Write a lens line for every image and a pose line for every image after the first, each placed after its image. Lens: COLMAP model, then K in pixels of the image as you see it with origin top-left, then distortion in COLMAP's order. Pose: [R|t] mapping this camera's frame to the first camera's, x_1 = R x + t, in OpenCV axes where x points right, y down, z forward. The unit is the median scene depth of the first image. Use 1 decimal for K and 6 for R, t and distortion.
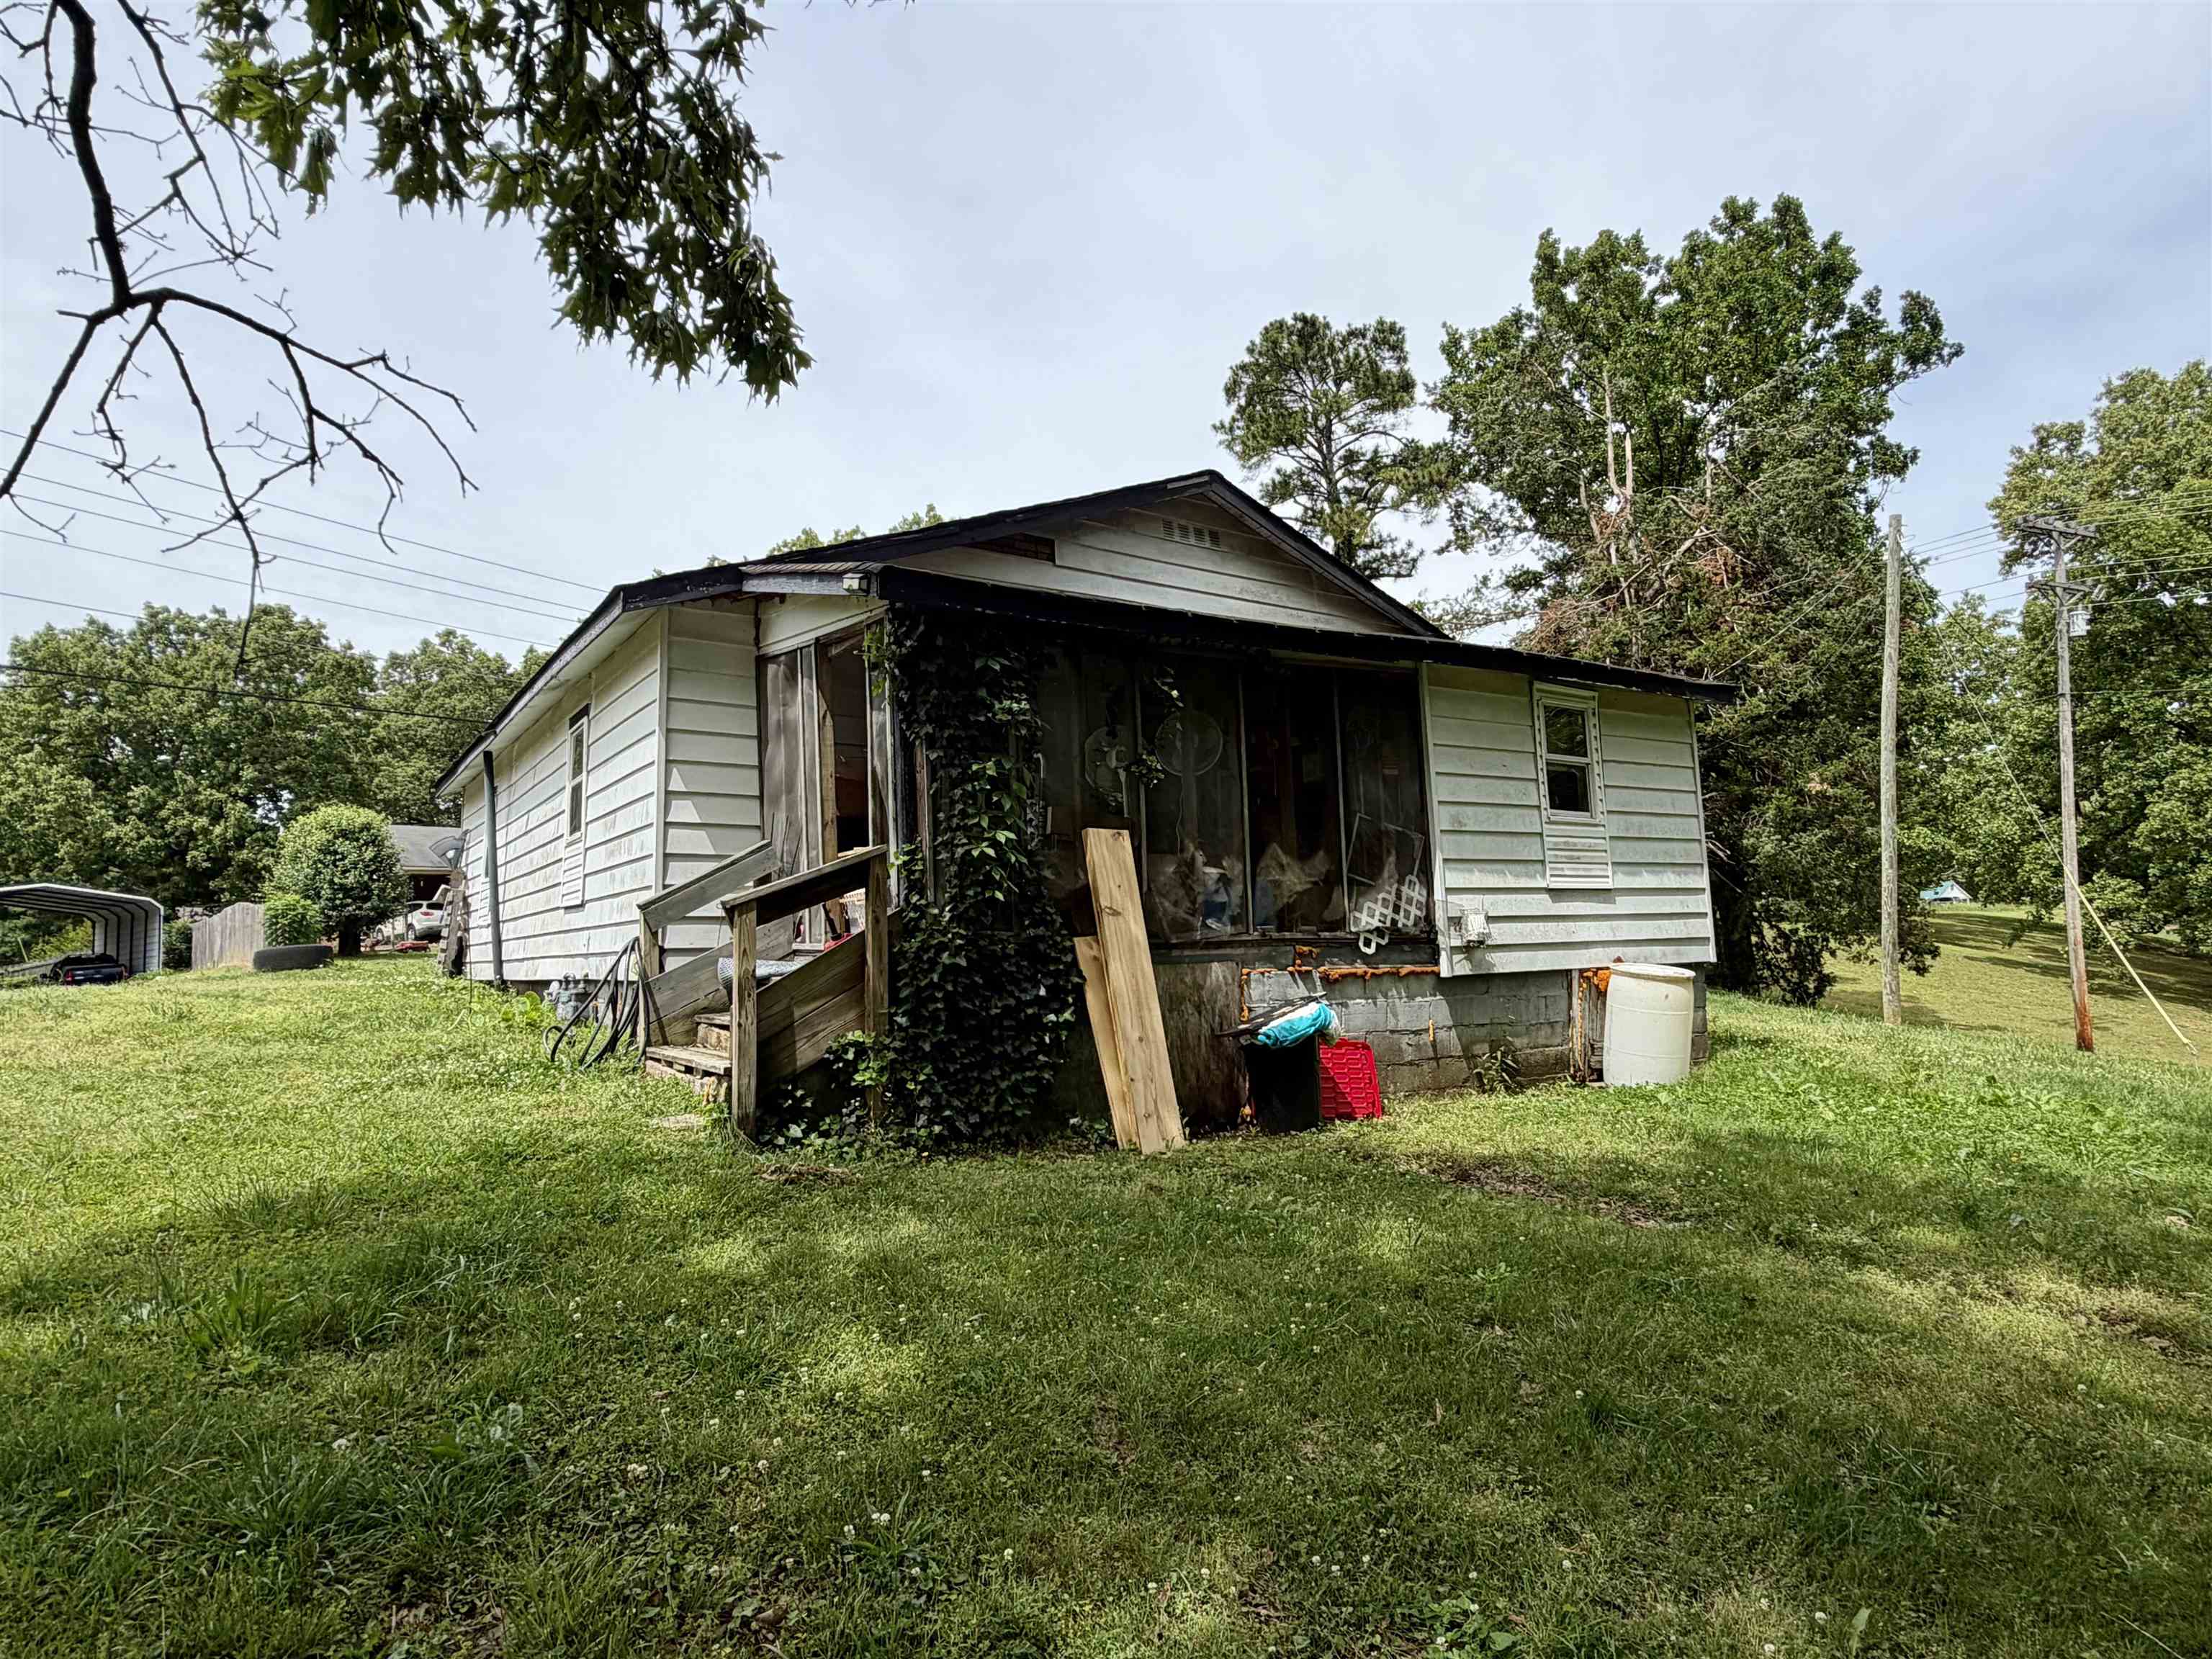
lens RADIAL K [[1288.4, 0, 1106.0], [0, 1288.4, 829.5], [0, 0, 1]] dist [0.002526, 0.000102]
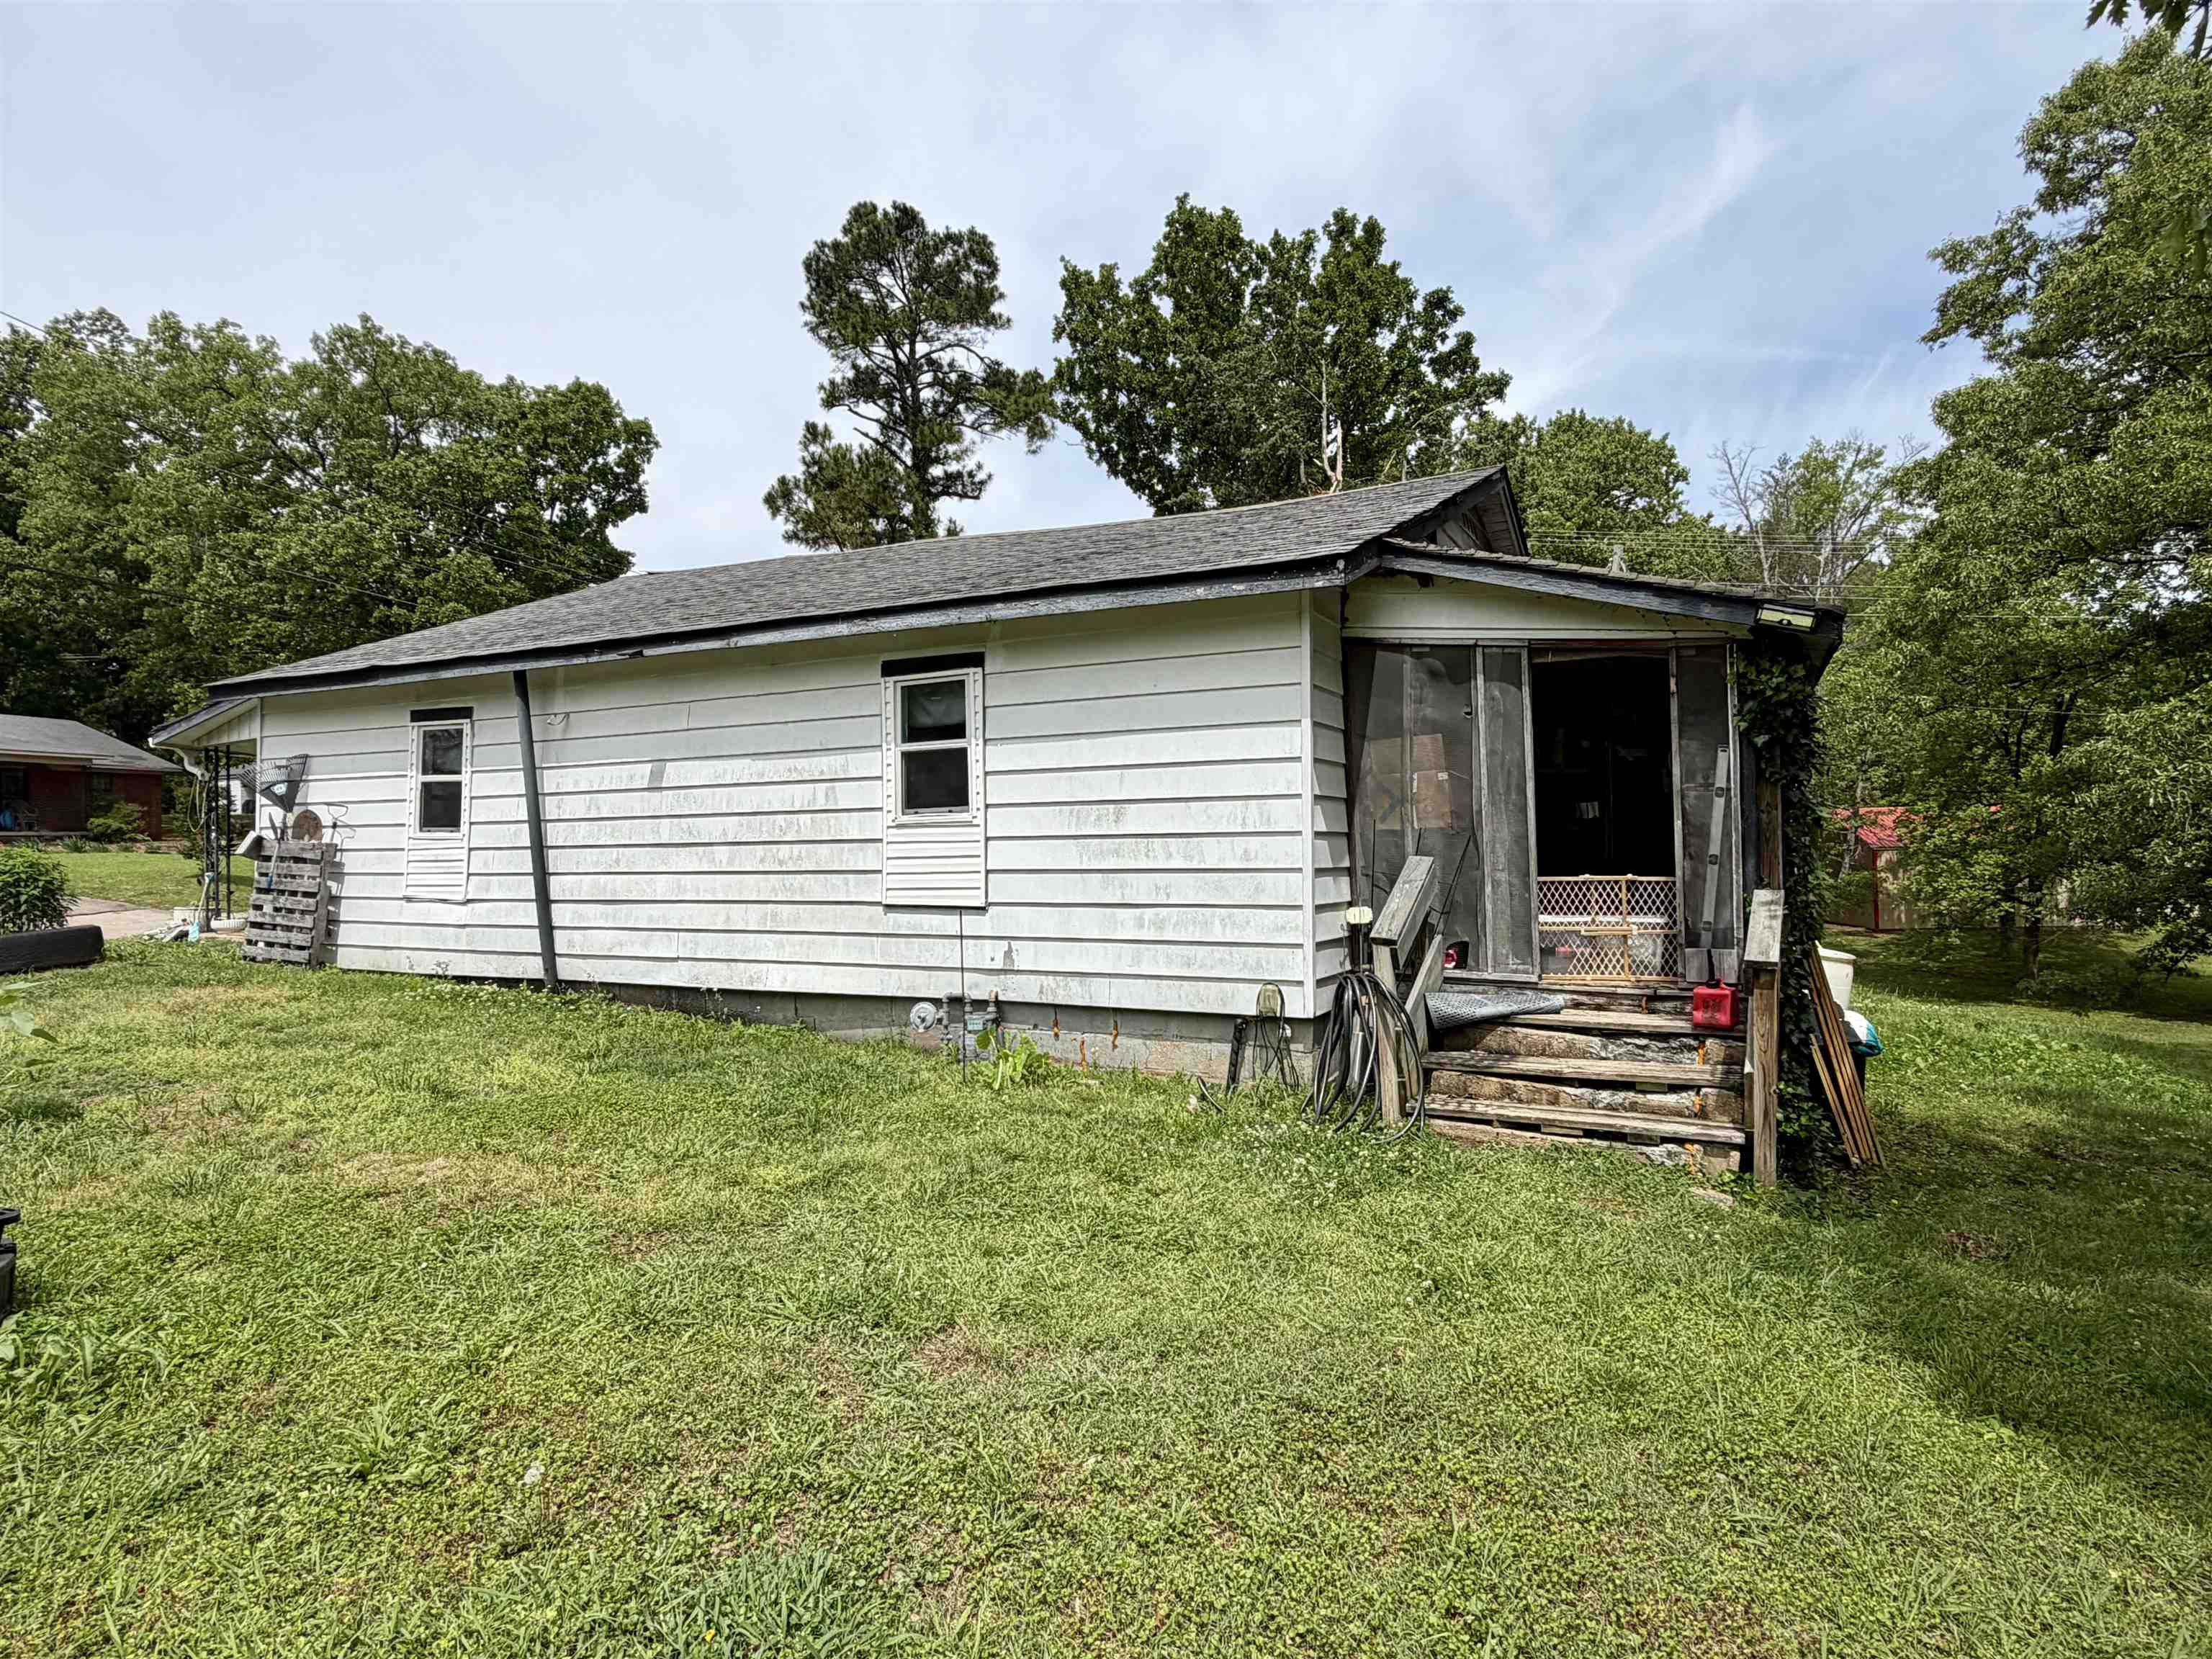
lens RADIAL K [[1288.4, 0, 1106.0], [0, 1288.4, 829.5], [0, 0, 1]] dist [0.002526, 0.000102]
pose [[0.869172, 0.016704, 0.494227, -0.175836], [-0.055495, 0.996411, 0.063919, -0.010751], [-0.491386, -0.082984, 0.866980, 0.066263]]
